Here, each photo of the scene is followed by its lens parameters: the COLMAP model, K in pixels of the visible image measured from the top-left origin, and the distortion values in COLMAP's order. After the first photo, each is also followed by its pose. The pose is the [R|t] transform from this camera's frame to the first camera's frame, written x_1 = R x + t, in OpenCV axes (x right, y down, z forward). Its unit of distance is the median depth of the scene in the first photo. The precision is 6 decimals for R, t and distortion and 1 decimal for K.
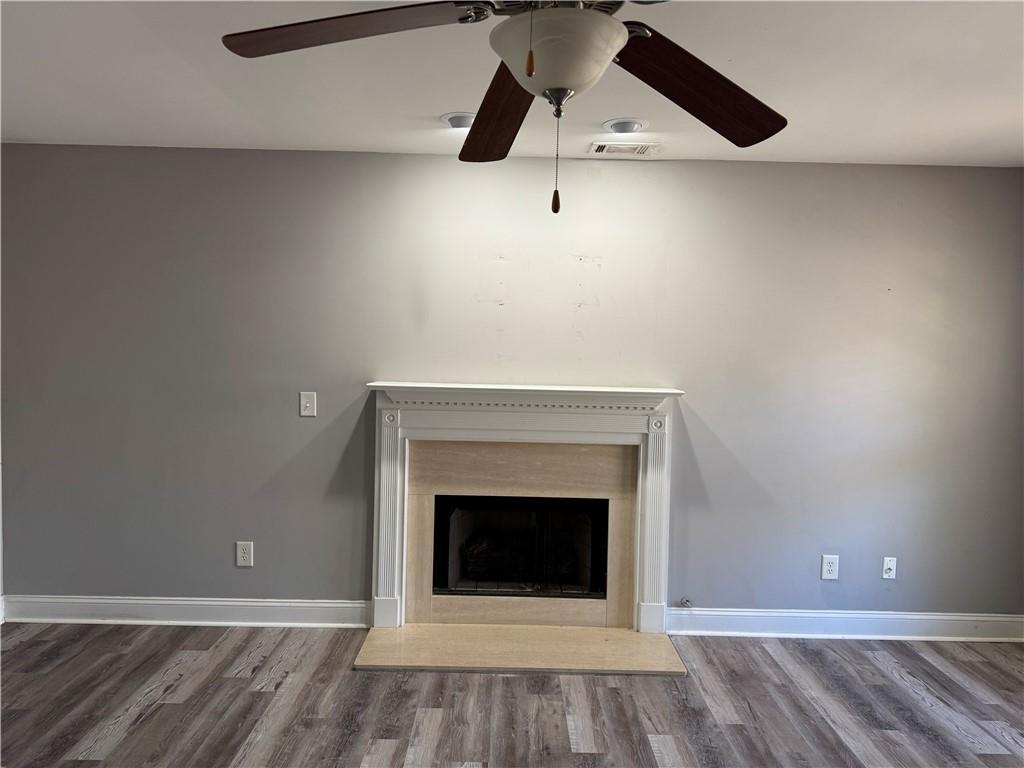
lens RADIAL K [[712.6, 0, 512.0], [0, 712.6, 384.0], [0, 0, 1]] dist [0.092907, -0.114542]
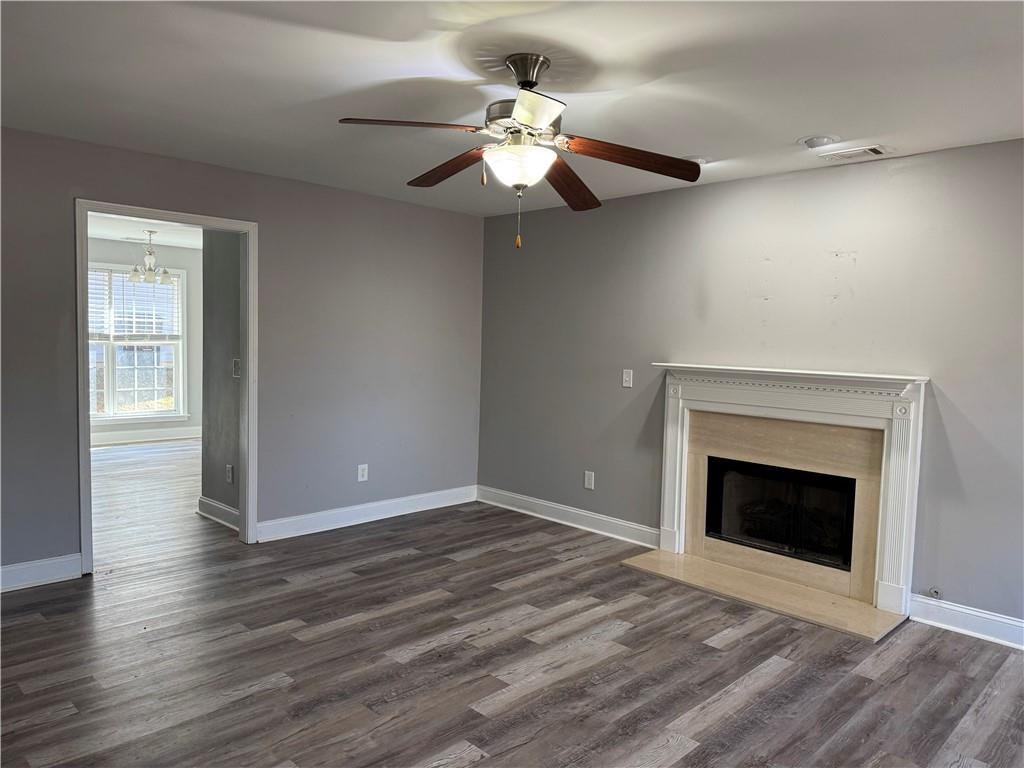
lens RADIAL K [[711.5, 0, 512.0], [0, 711.5, 384.0], [0, 0, 1]] dist [0.001195, 0.000686]
pose [[0.697230, 0.042106, -0.715610, 0.539140], [-0.049386, 0.998723, 0.010648, 0.035071], [0.715145, 0.027917, 0.698419, -0.109117]]
